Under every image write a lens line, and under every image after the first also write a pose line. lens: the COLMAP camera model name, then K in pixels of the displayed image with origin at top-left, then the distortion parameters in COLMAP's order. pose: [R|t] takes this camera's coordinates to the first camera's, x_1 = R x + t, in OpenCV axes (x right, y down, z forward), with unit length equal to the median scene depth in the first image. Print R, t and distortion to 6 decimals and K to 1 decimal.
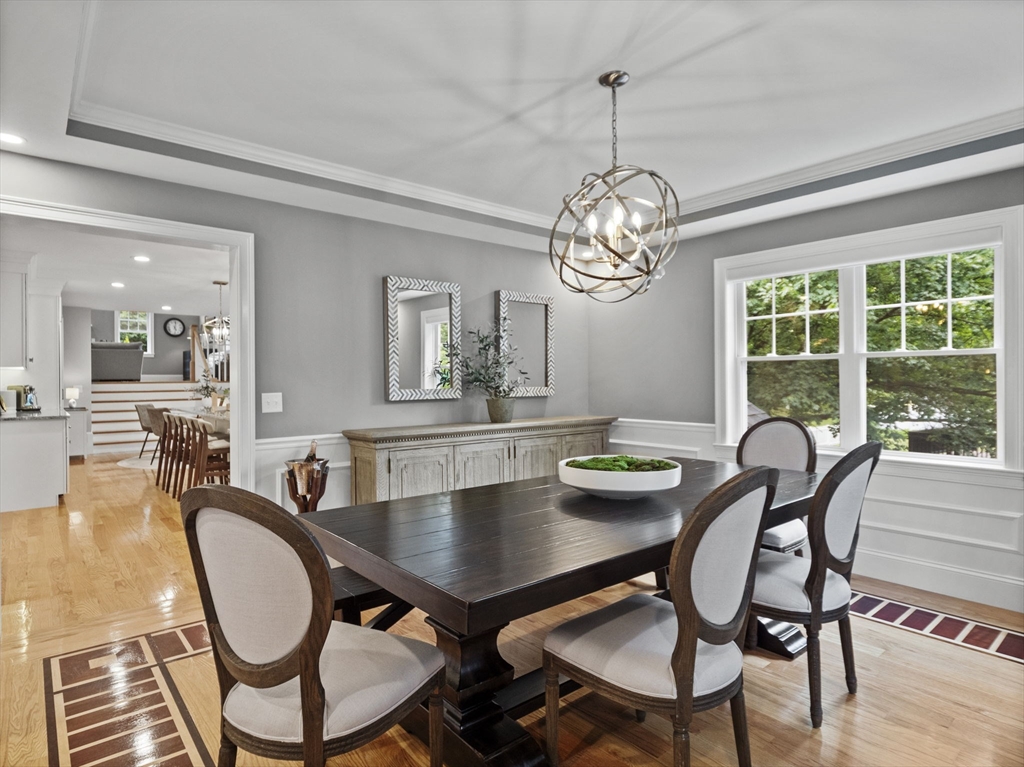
lens RADIAL K [[567.4, 0, 514.4], [0, 567.4, 377.8], [0, 0, 1]] dist [-0.004005, -0.000451]
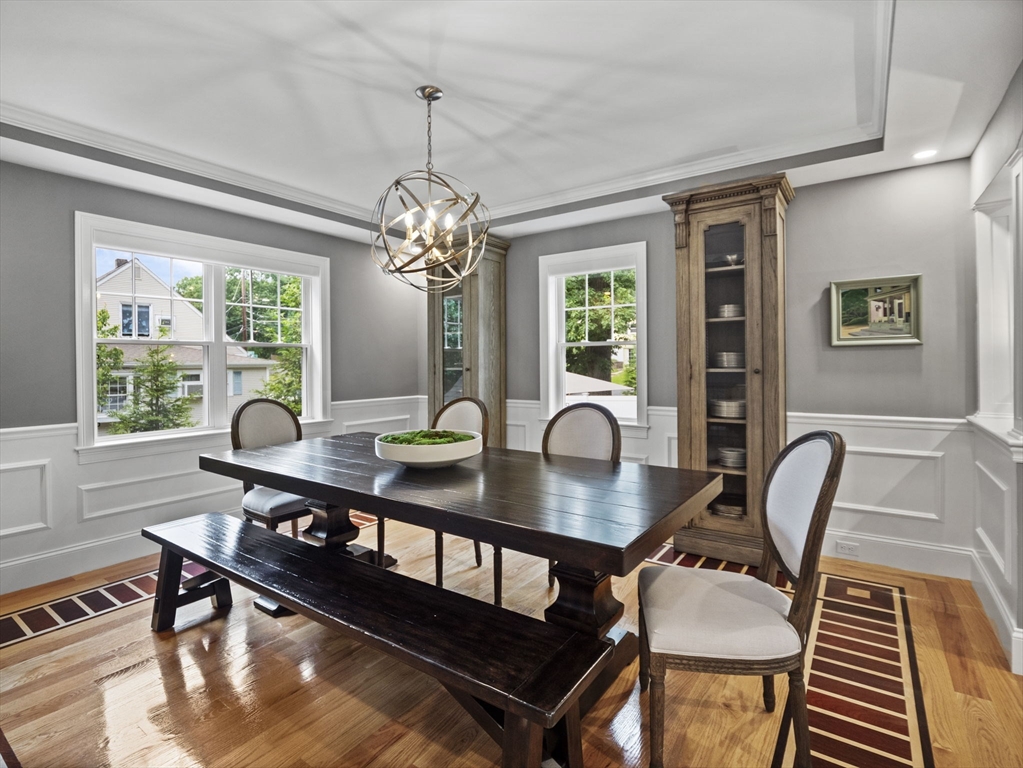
lens RADIAL K [[511.9, 0, 514.4], [0, 511.9, 380.2], [0, 0, 1]] dist [-0.019721, -0.000127]
pose [[-0.243883, -0.015883, 0.969675, -0.768176], [0.017999, 0.999620, 0.020900, 0.031982], [-0.969638, 0.022550, -0.243504, 0.966415]]
